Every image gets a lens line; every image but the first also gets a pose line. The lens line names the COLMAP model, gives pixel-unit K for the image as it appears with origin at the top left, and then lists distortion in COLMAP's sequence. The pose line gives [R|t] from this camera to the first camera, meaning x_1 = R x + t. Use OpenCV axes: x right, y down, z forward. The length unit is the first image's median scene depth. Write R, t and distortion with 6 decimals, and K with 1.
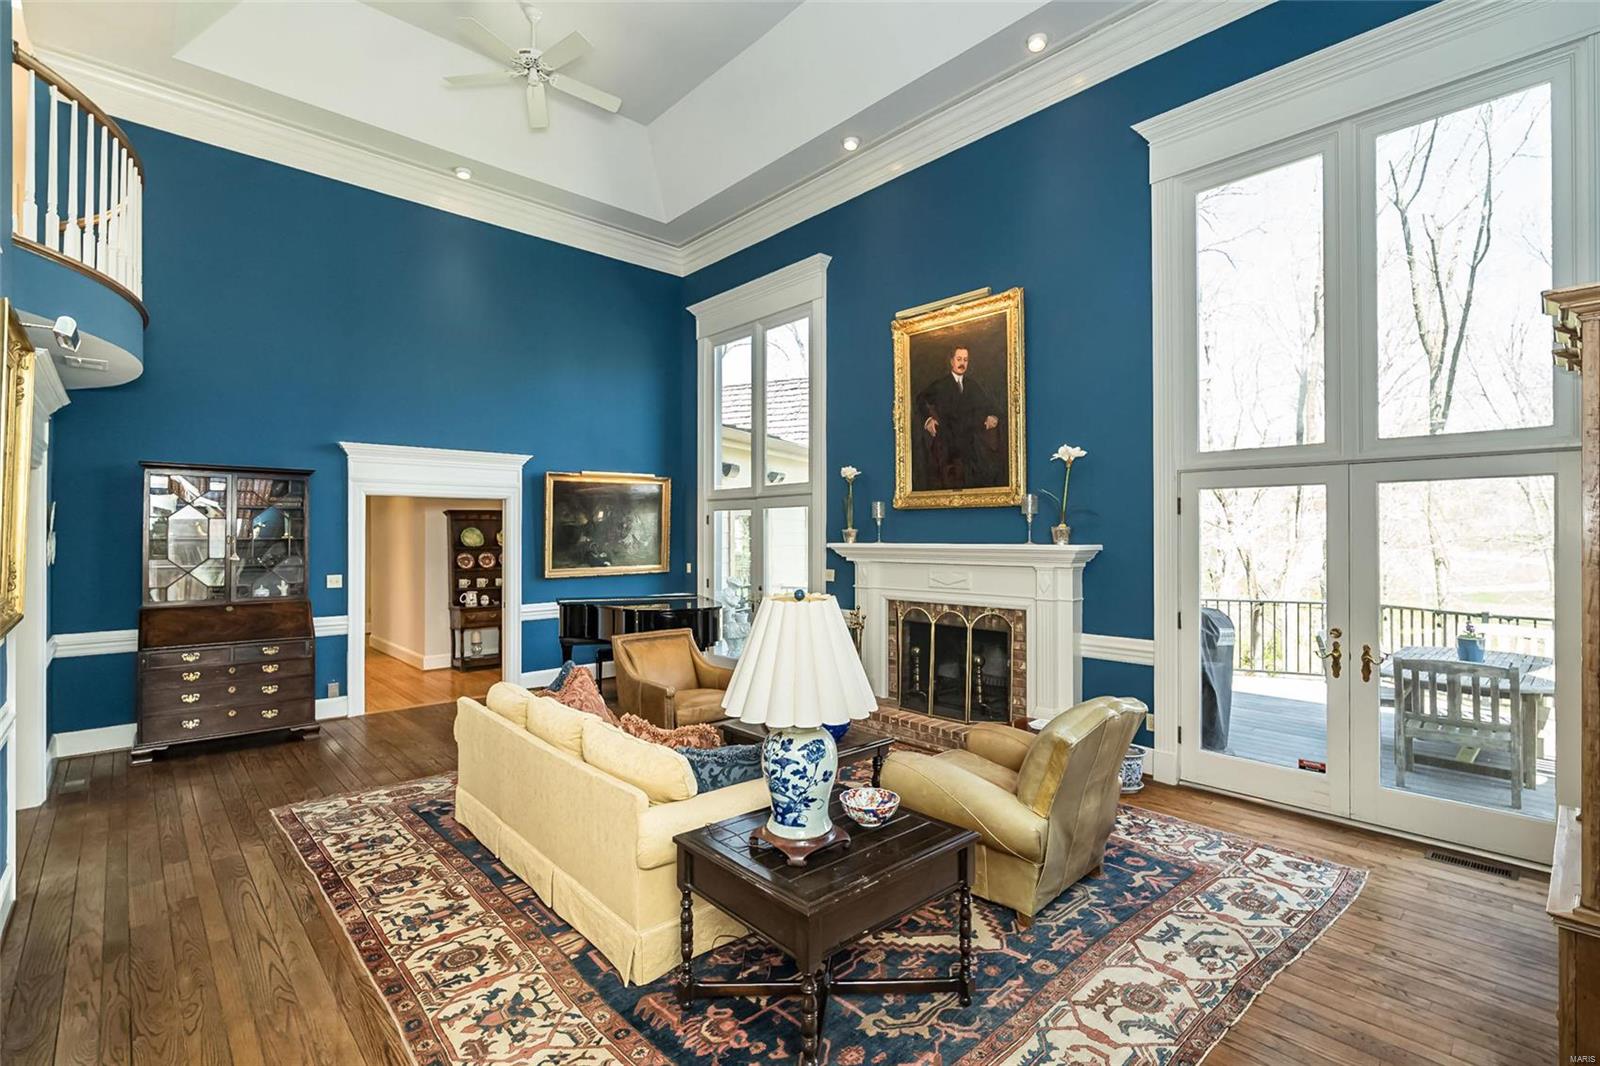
lens RADIAL K [[731.0, 0, 812.7], [0, 731.0, 528.8], [0, 0, 1]] dist [-0.000805, 0.001549]
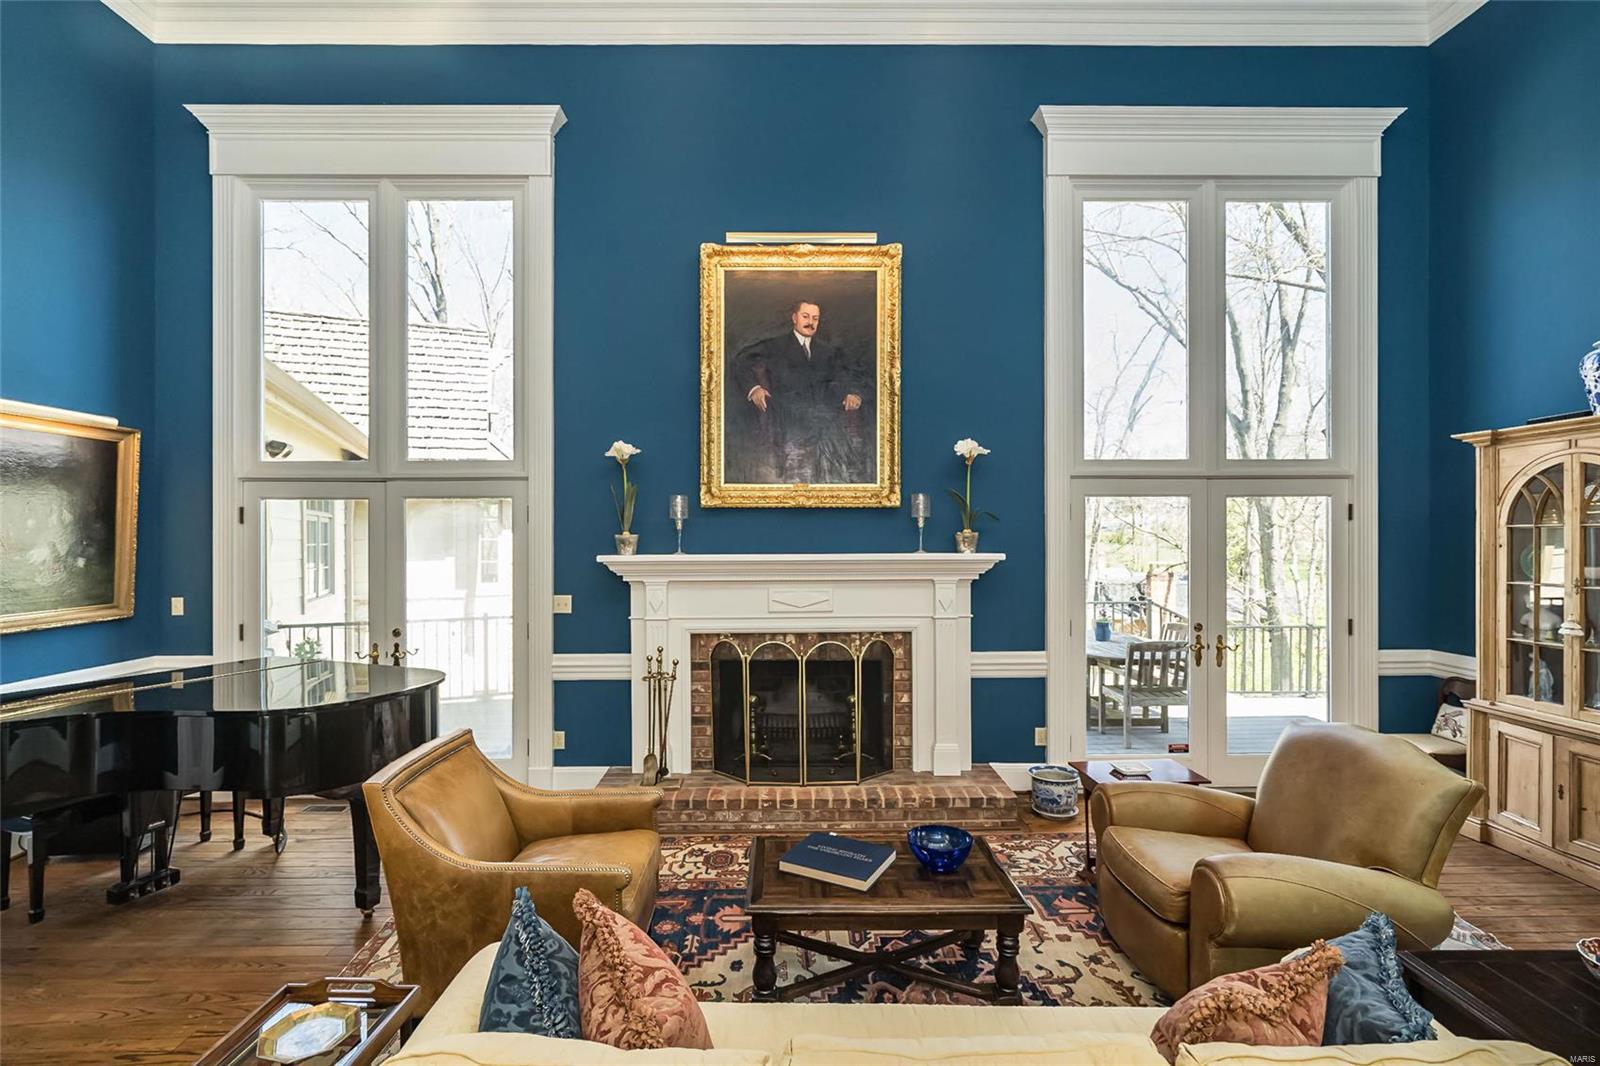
lens RADIAL K [[731.0, 0, 801.0], [0, 731.0, 538.3], [0, 0, 1]] dist [-0.000805, 0.001549]
pose [[0.677751, 0.000316, 0.735291, -0.374479], [-0.003646, 0.999989, 0.002931, 0.001884], [-0.735282, -0.004667, 0.677745, 0.474949]]
